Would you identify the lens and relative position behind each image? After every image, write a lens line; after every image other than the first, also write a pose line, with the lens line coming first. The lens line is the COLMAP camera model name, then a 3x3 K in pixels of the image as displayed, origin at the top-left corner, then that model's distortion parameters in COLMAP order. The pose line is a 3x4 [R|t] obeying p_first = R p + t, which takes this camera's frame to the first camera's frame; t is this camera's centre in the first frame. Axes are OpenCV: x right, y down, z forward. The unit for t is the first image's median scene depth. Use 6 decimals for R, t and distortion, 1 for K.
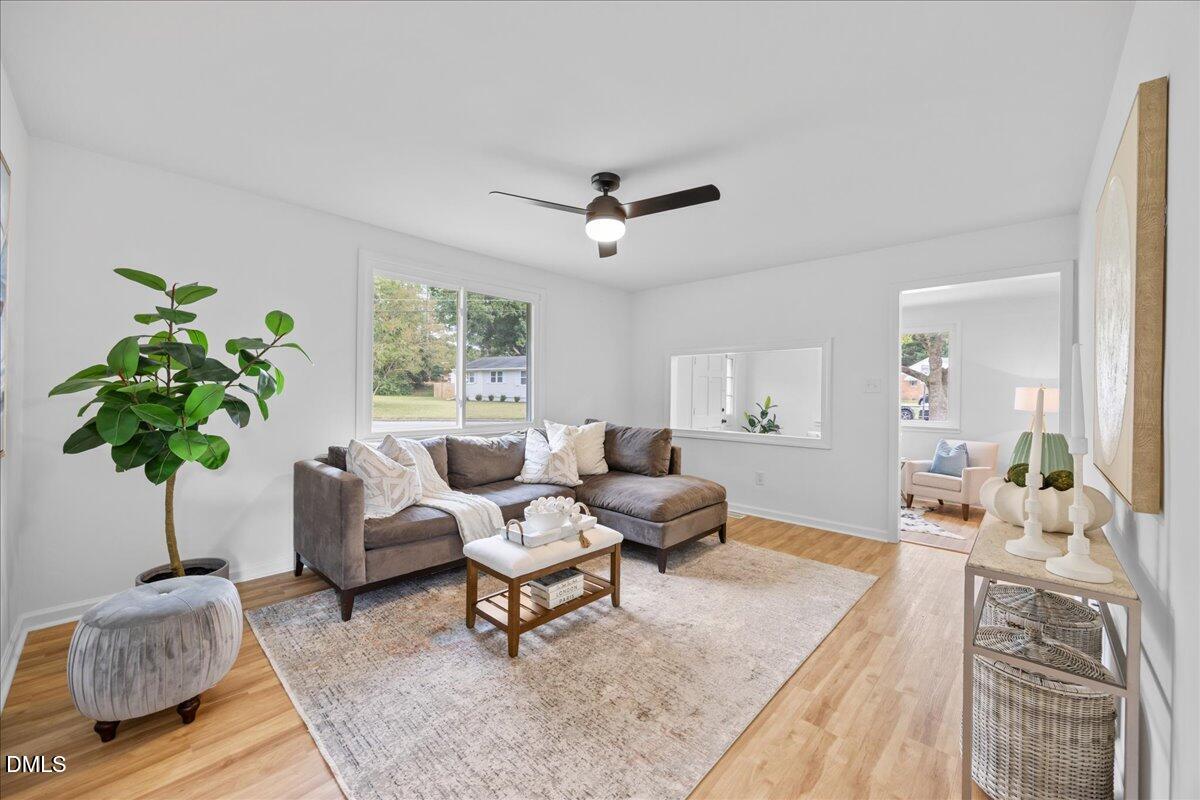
lens RADIAL K [[457.9, 0, 603.6], [0, 457.9, 397.9], [0, 0, 1]] dist [-0.003162, -0.000089]
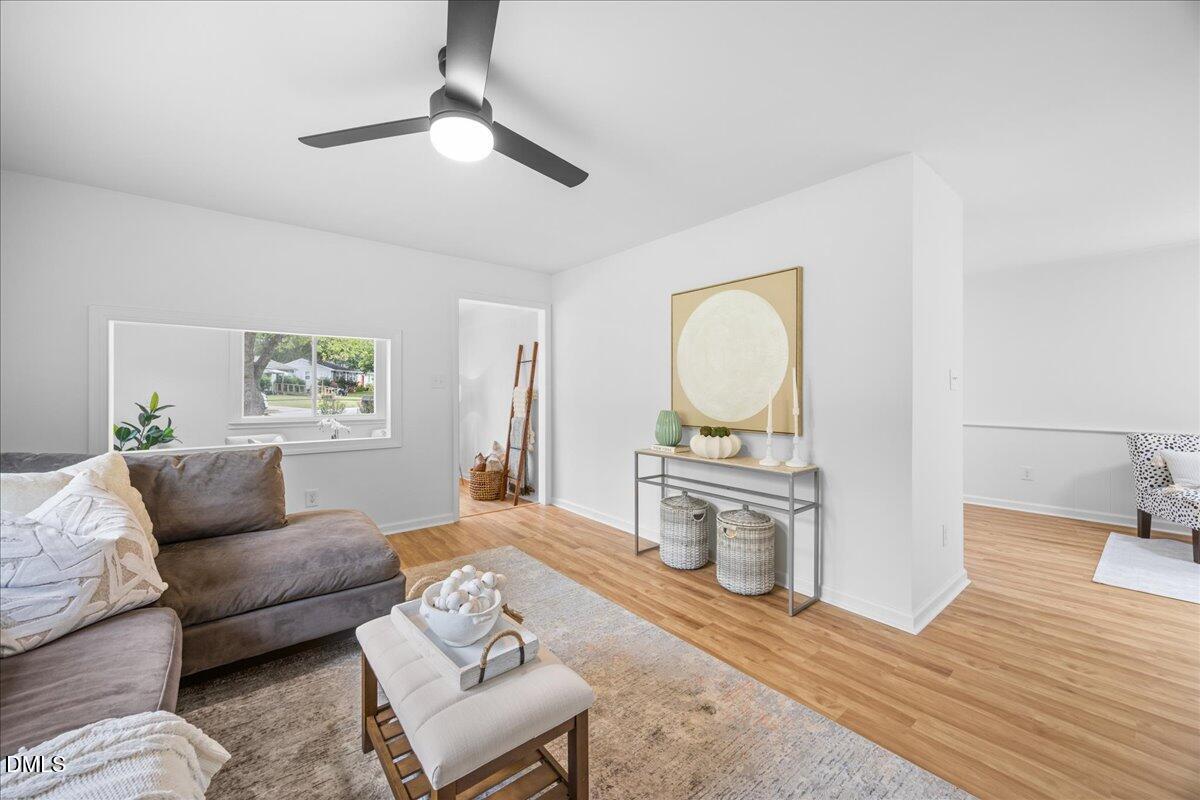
lens RADIAL K [[455.6, 0, 600.5], [0, 455.6, 396.1], [0, 0, 1]] dist [0.000512, 0.000275]
pose [[0.140024, -0.018624, 0.989973, -0.611917], [0.009709, 0.999801, 0.017435, -0.010610], [-0.990101, 0.007171, 0.140176, 0.718511]]
